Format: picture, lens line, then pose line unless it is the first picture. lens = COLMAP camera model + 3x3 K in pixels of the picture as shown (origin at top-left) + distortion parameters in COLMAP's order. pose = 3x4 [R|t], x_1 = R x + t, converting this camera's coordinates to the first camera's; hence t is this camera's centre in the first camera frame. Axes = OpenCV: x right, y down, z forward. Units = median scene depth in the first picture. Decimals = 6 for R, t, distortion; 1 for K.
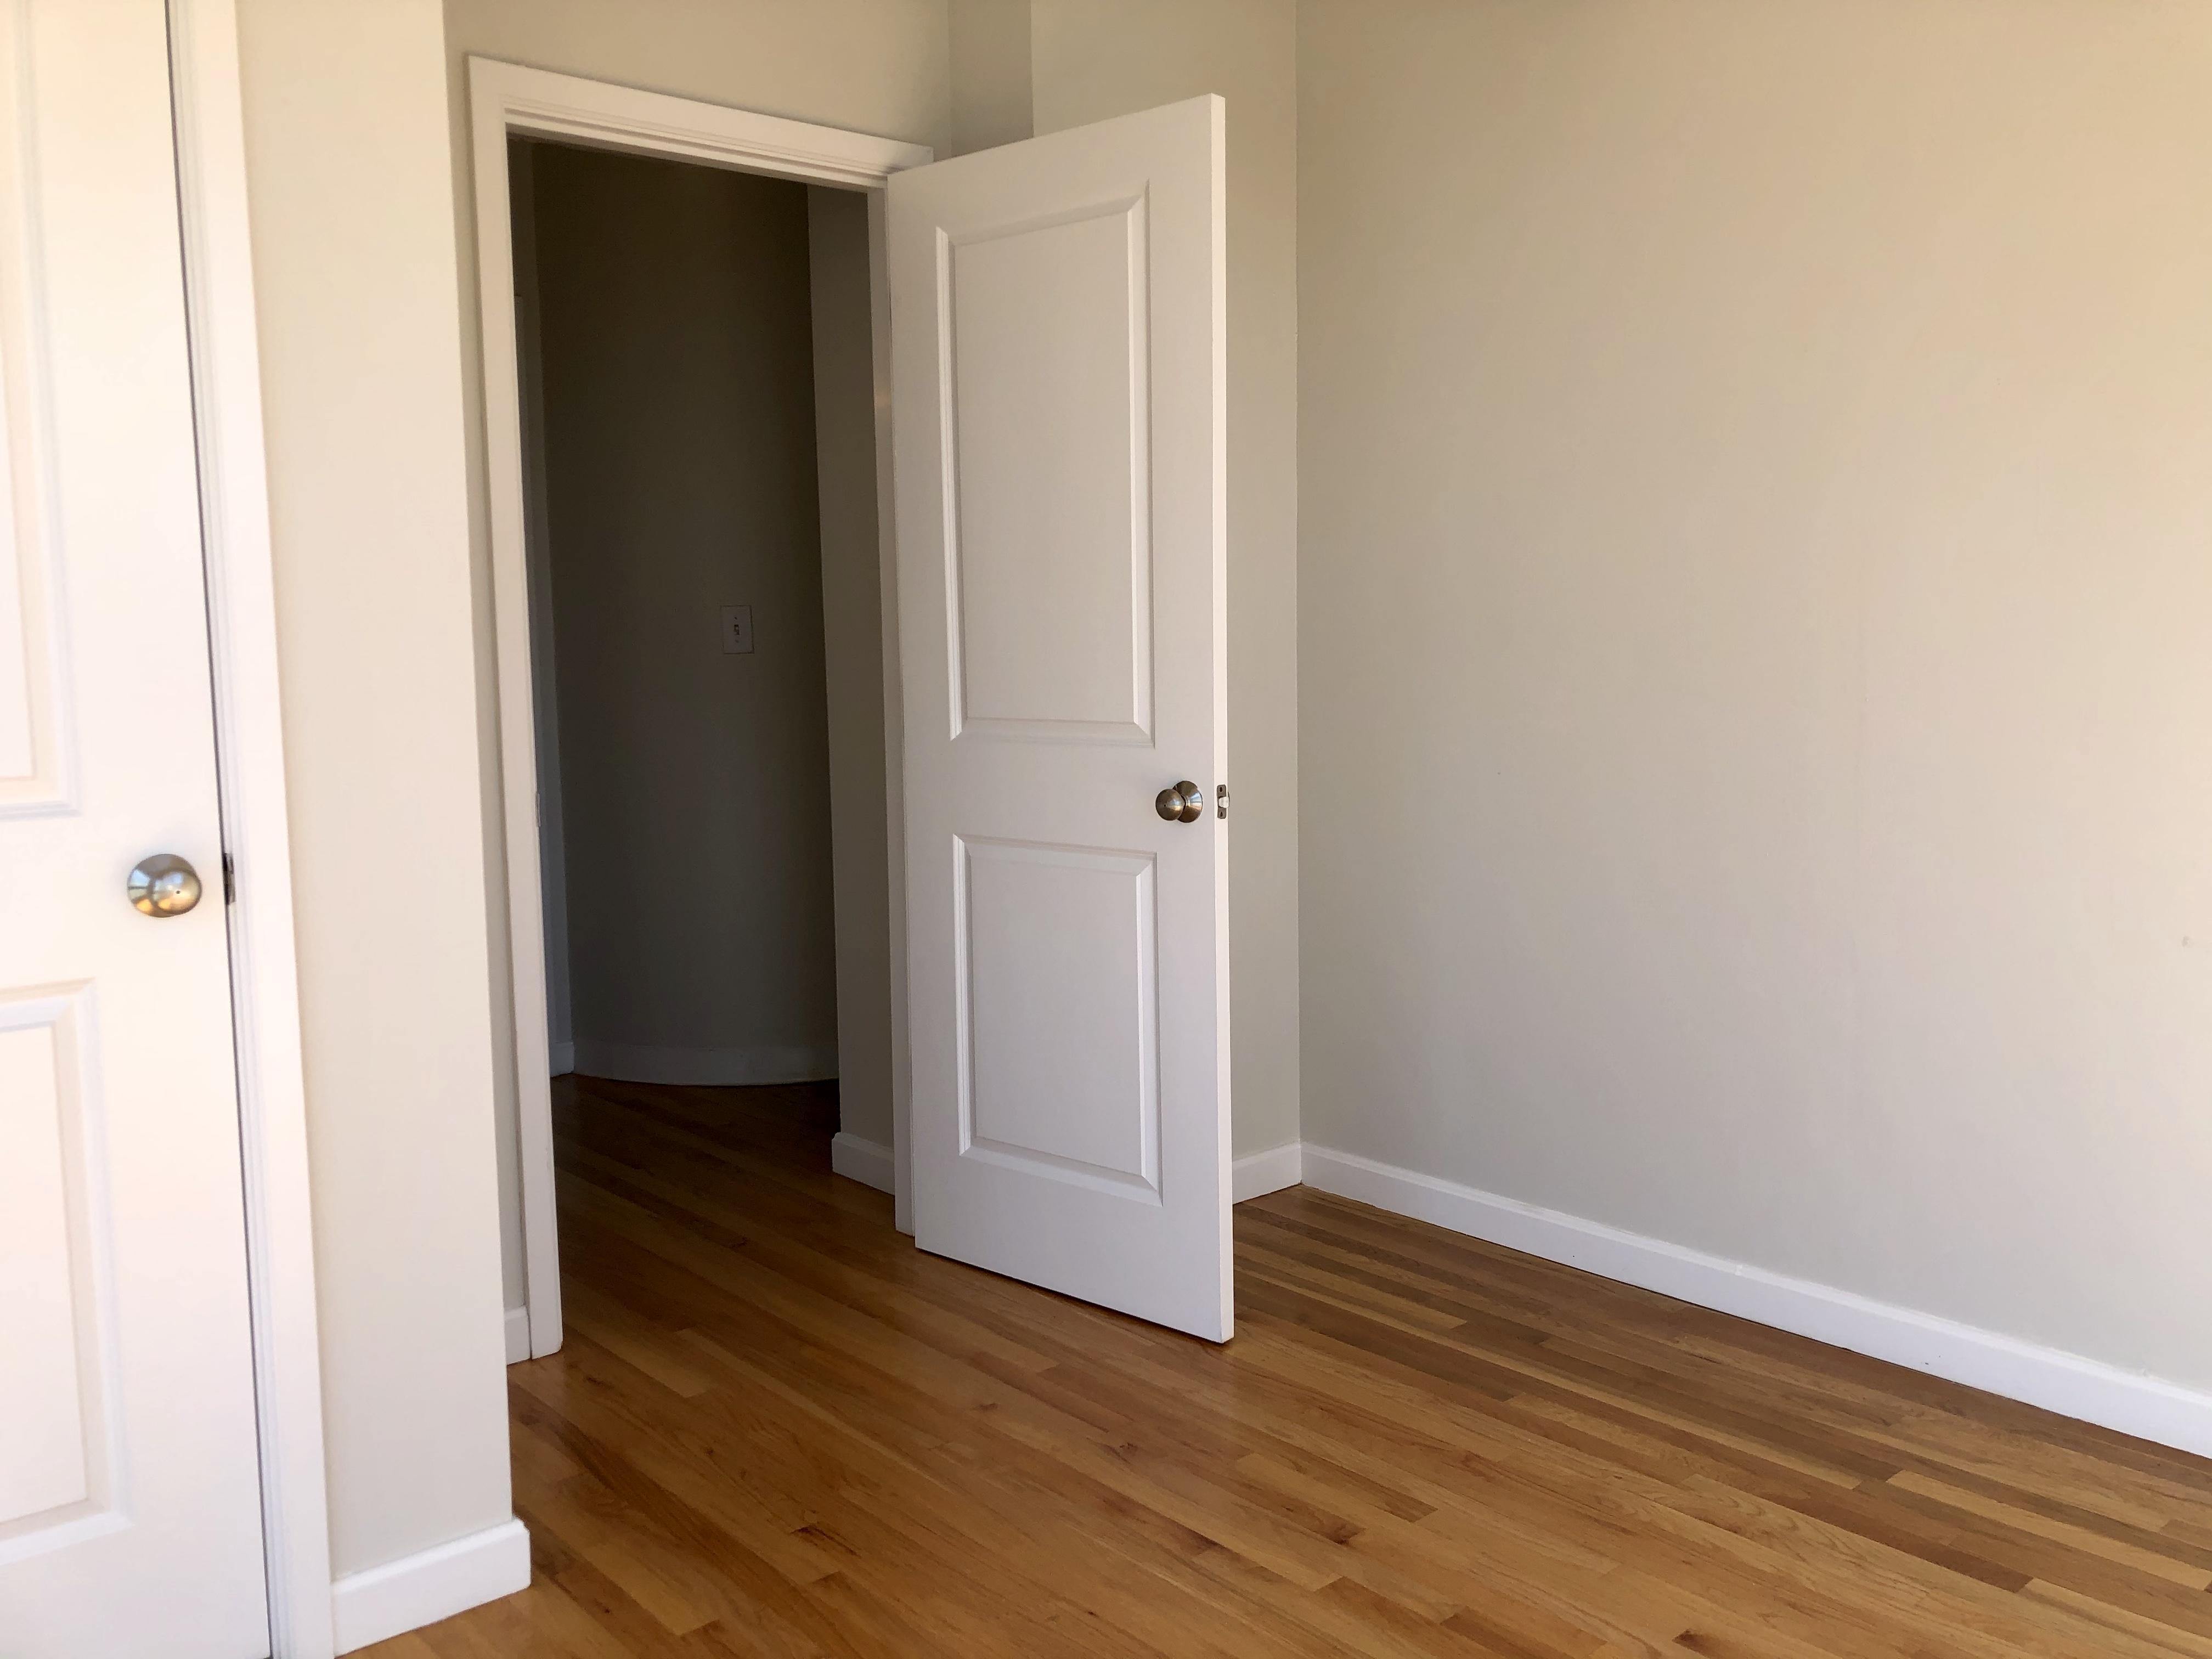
lens RADIAL K [[1843.3, 0, 1113.5], [0, 1843.3, 834.2], [0, 0, 1]] dist [0.050925, -0.044058]
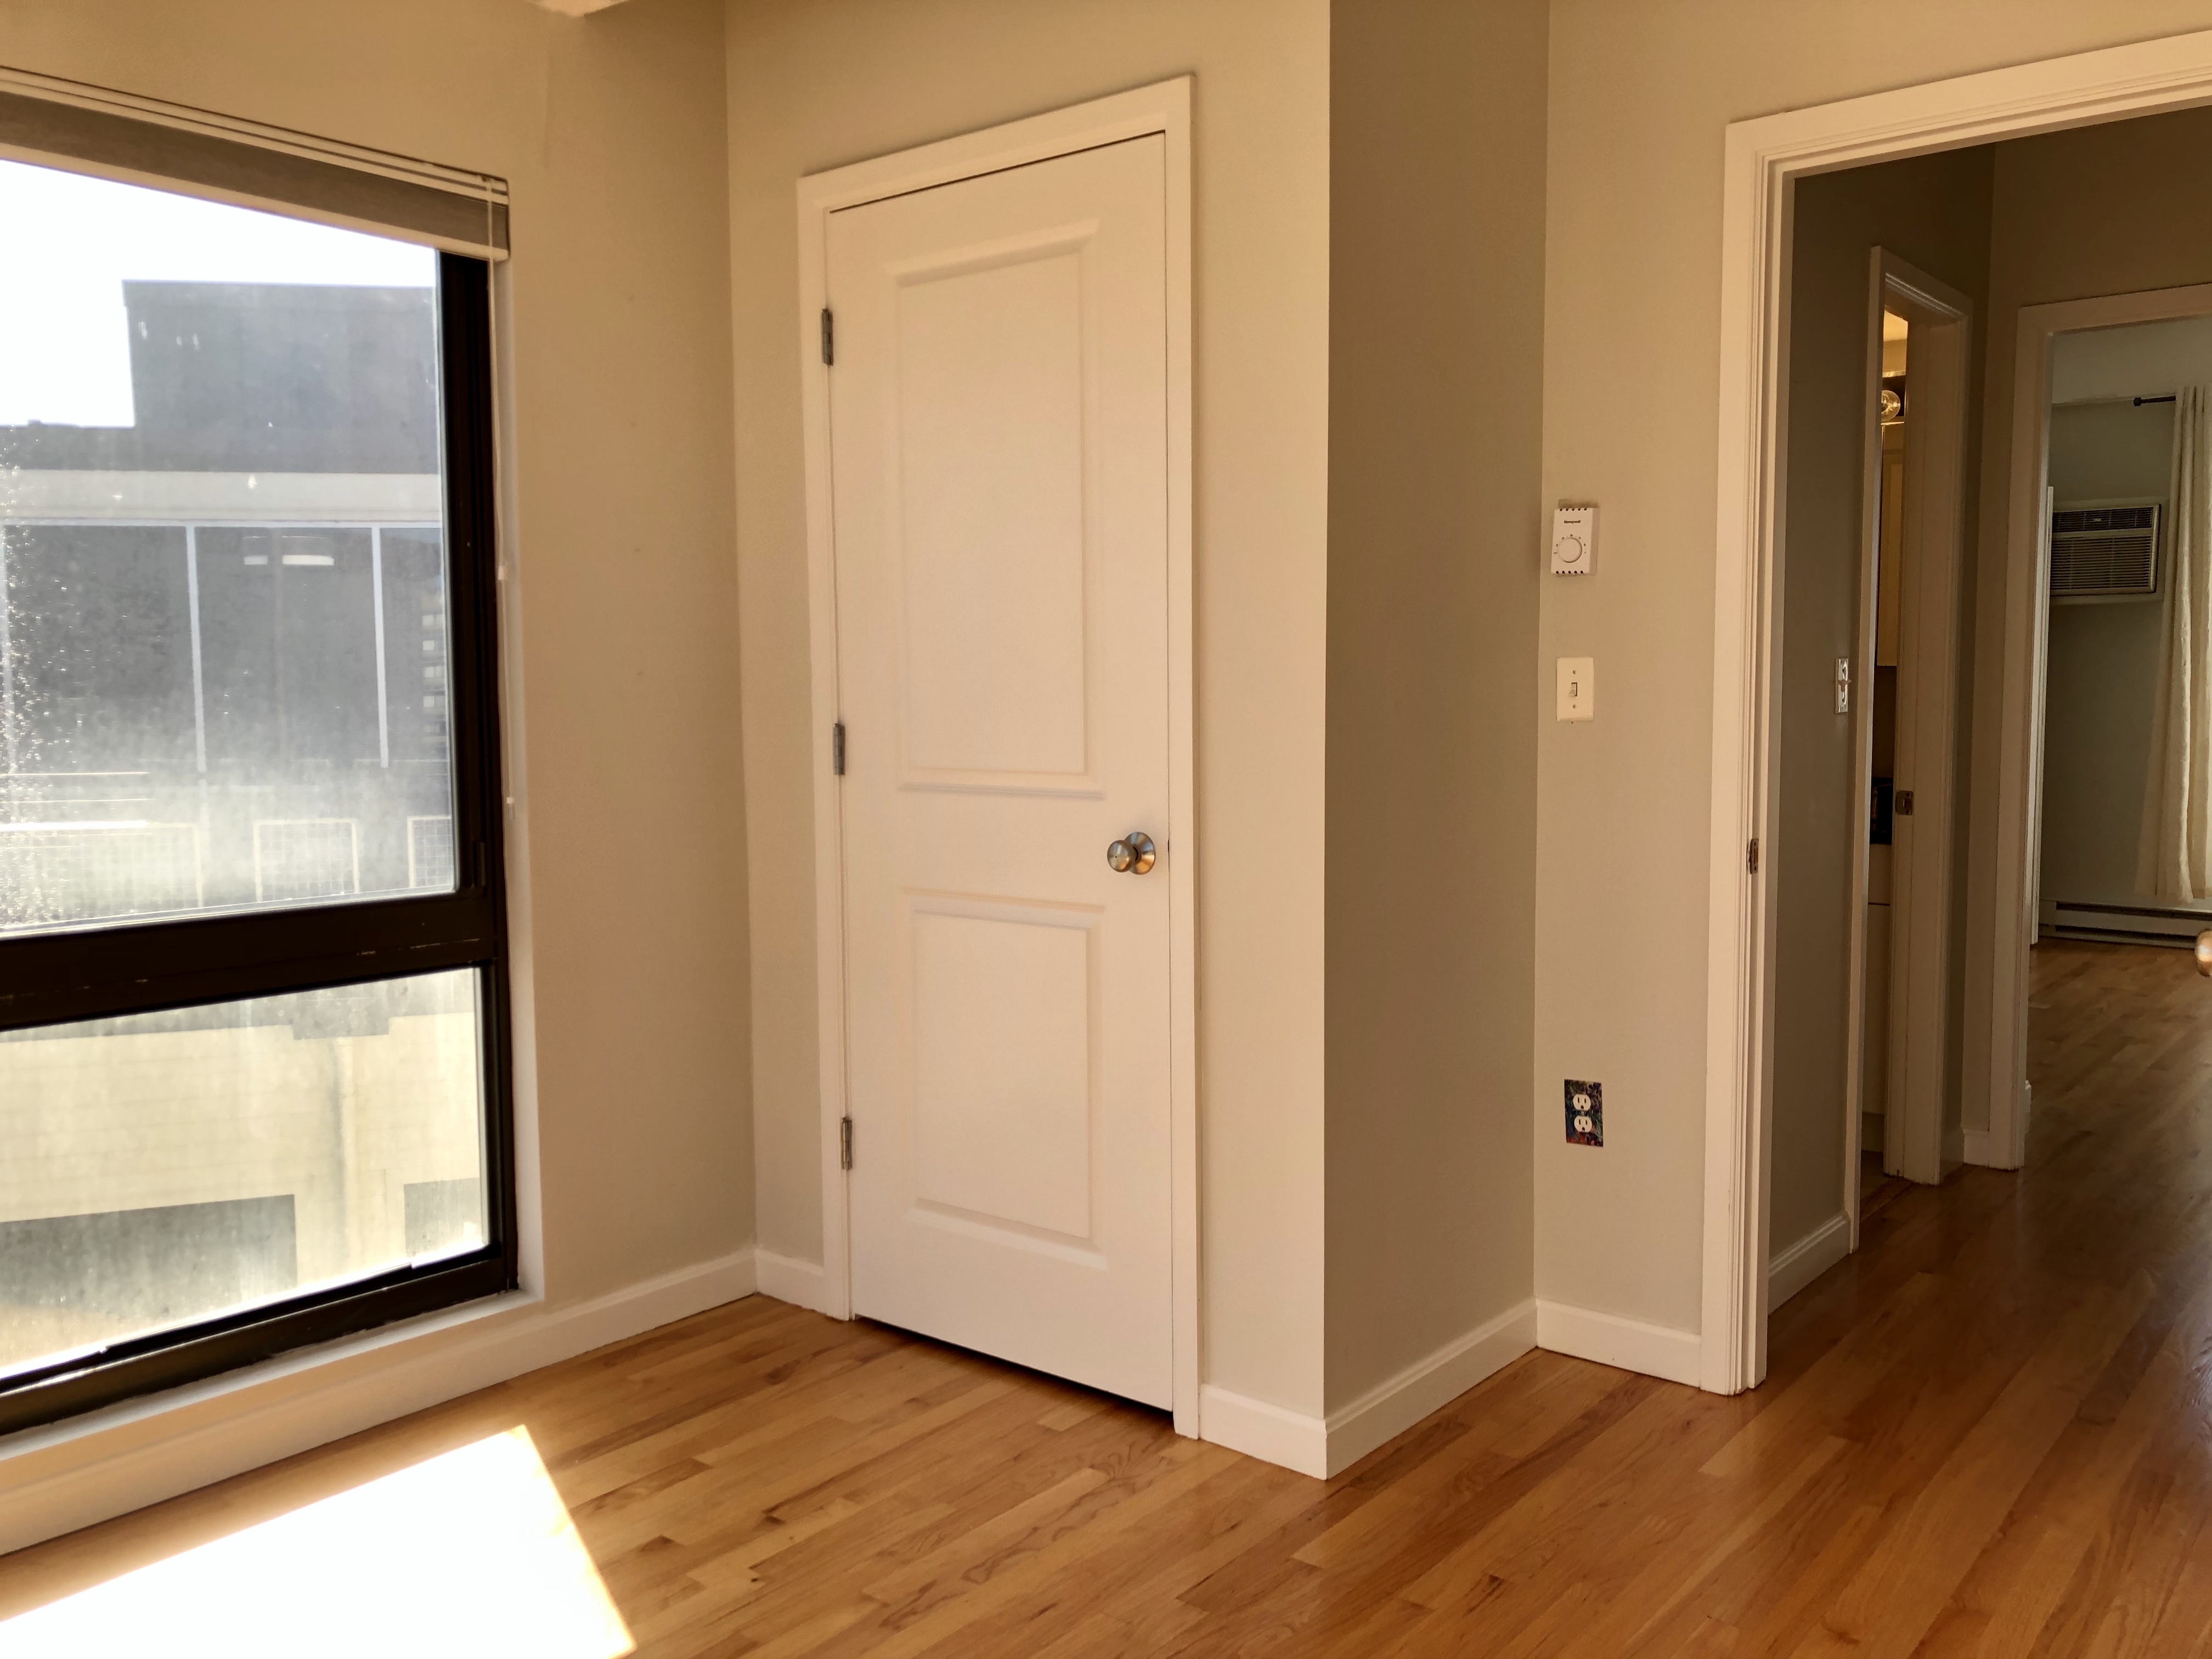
lens RADIAL K [[1843.3, 0, 1107.1], [0, 1843.3, 826.2], [0, 0, 1]] dist [0.050925, -0.044058]
pose [[0.150715, 0.088223, -0.984633, 0.829820], [-0.103237, 0.991969, 0.073078, -0.087603], [0.983172, 0.090636, 0.158612, 0.659735]]
